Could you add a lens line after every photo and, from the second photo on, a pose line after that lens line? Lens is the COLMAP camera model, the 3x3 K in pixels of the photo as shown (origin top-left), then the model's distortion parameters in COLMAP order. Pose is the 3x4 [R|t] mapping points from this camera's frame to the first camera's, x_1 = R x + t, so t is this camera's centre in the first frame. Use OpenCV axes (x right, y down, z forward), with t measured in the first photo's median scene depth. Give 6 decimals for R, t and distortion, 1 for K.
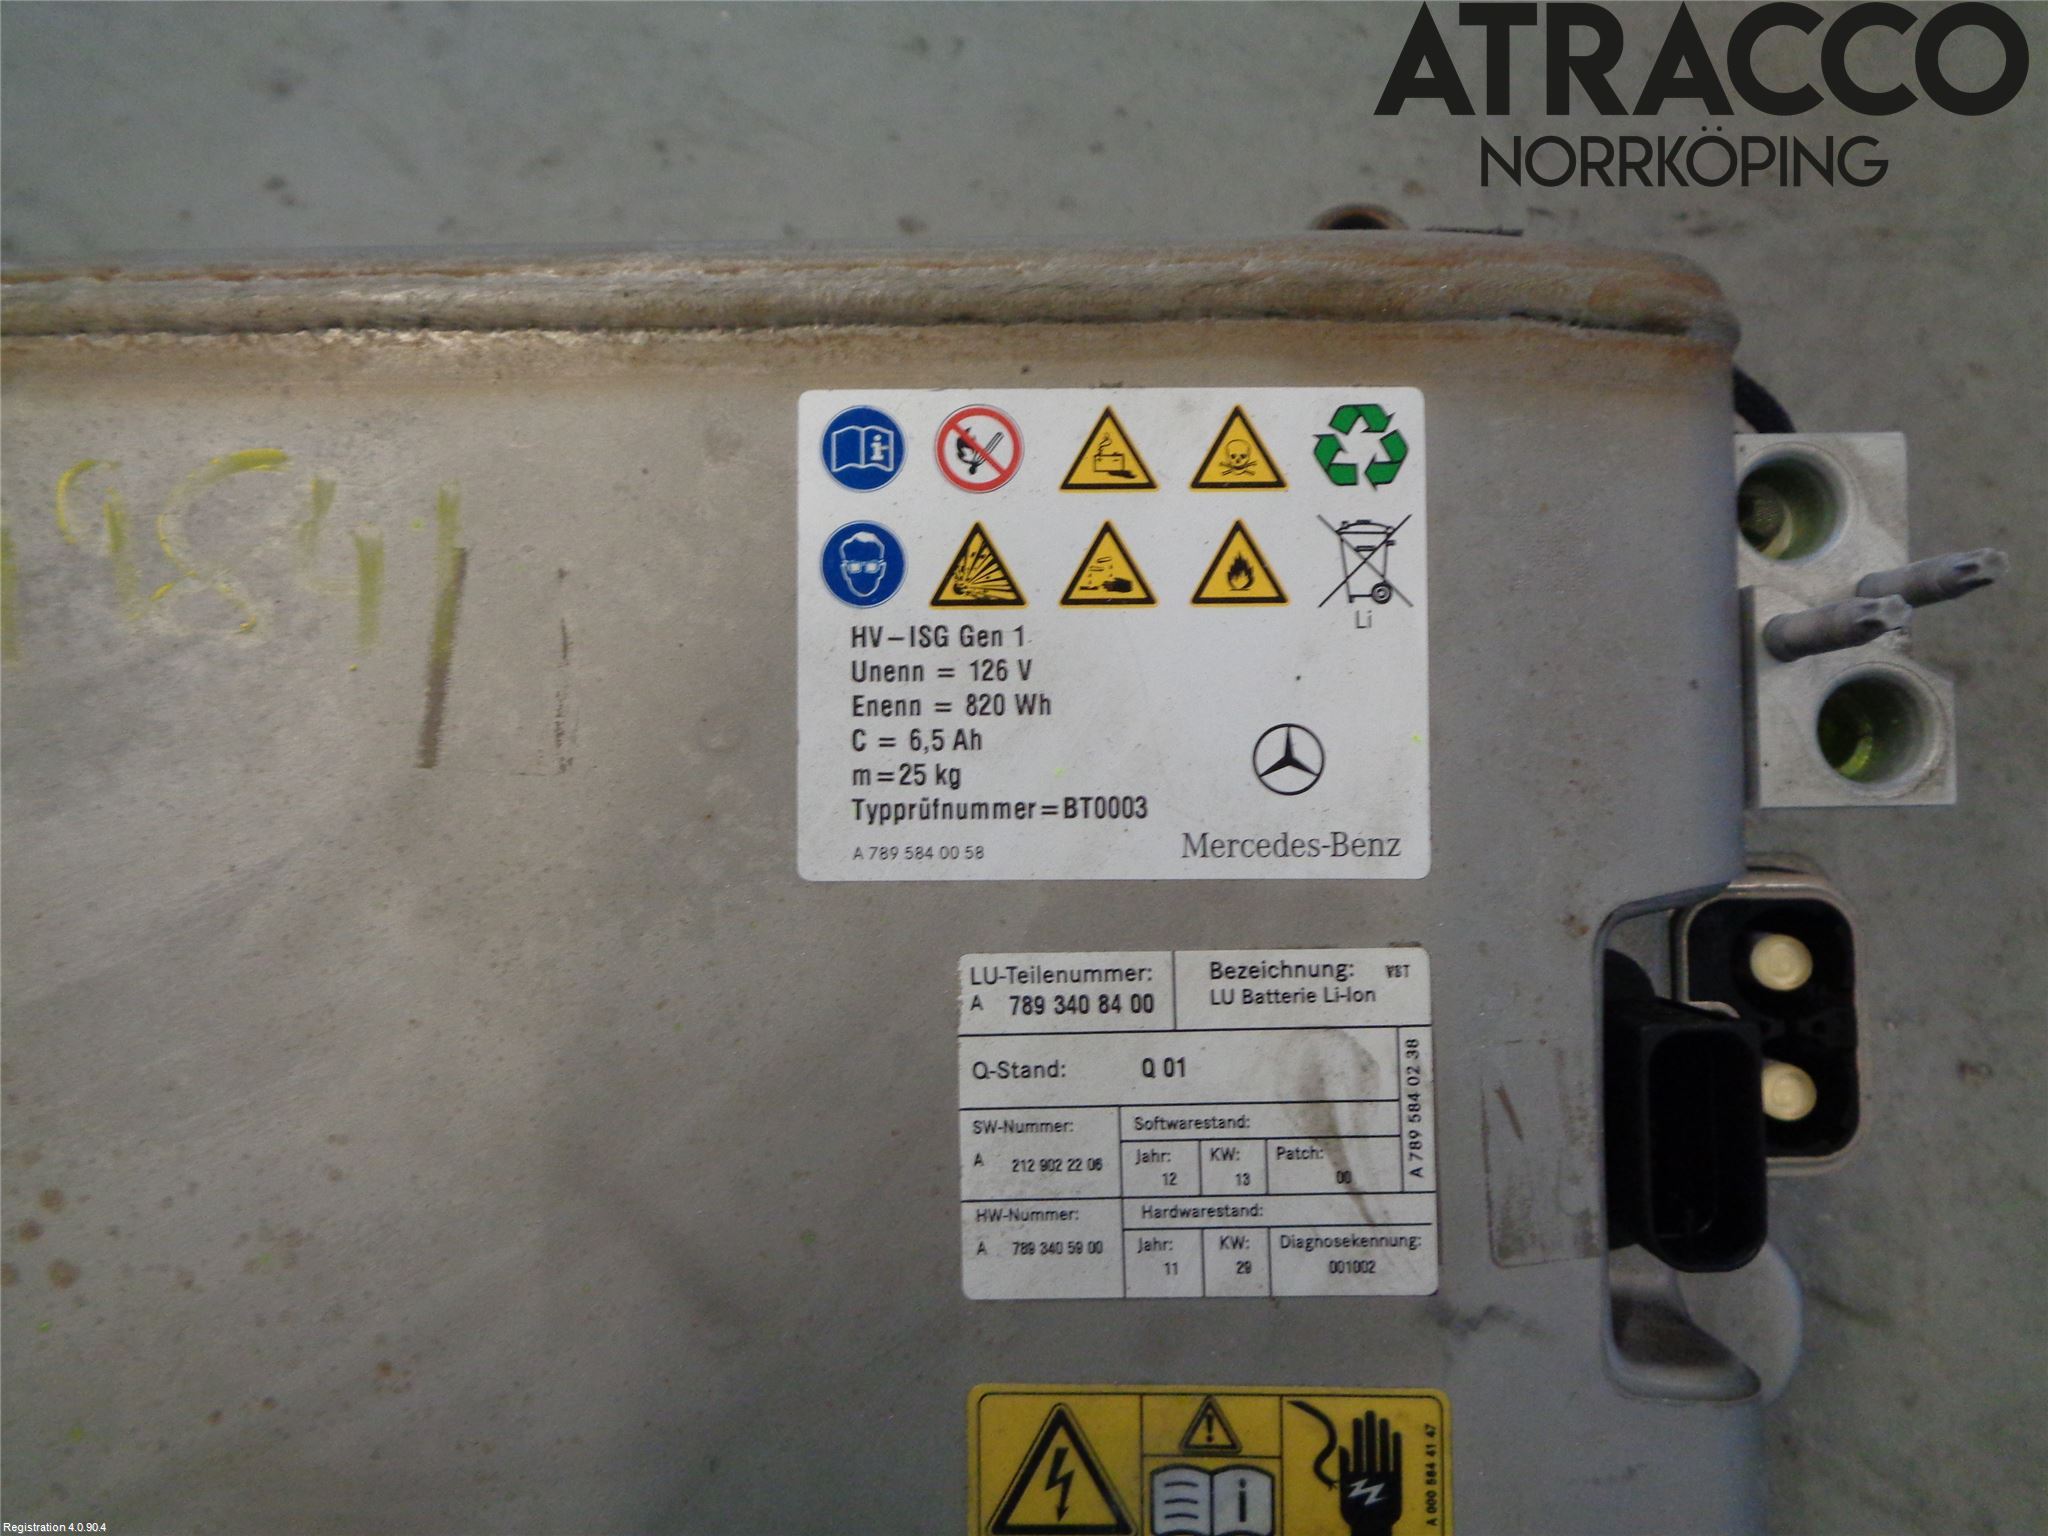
lens RADIAL K [[1601.2, 0, 1024.0], [0, 1601.2, 768.0], [0, 0, 1]] dist [0.017772, 0.013303]
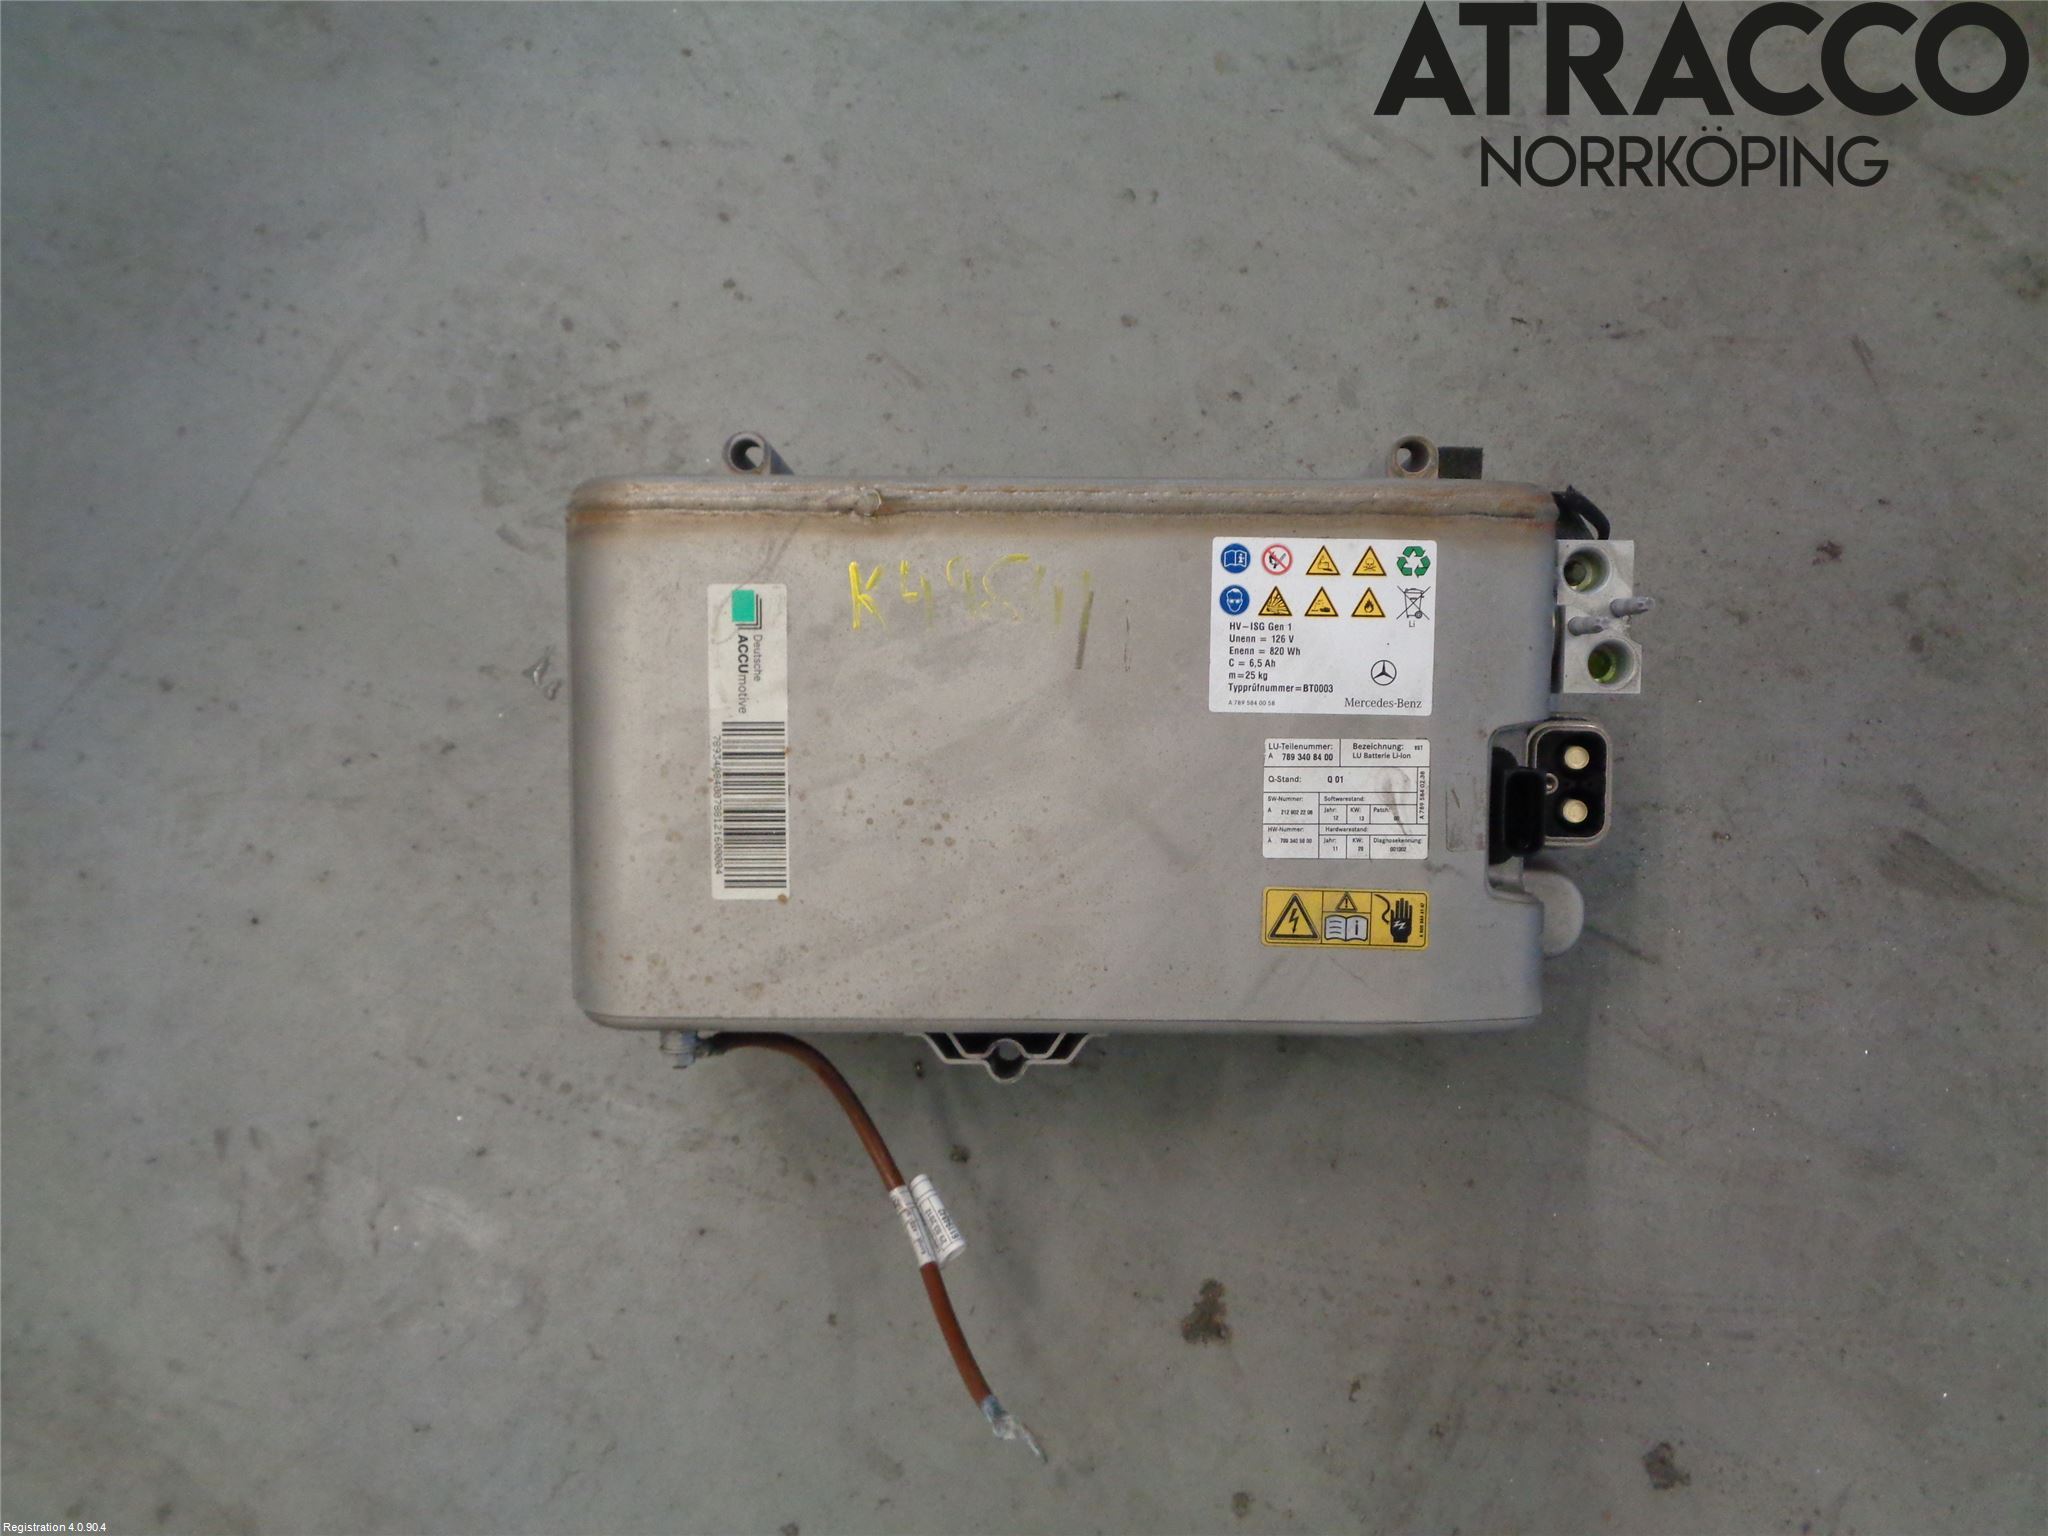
lens RADIAL K [[1549.6, 0, 1019.8], [0, 1549.6, 773.1], [0, 0, 1]] dist [0.004379, 0.013692]
pose [[0.999648, 0.022413, -0.014229, -0.434071], [-0.021090, 0.995971, 0.087166, -0.053850], [0.016126, -0.086835, 0.996092, -1.754698]]
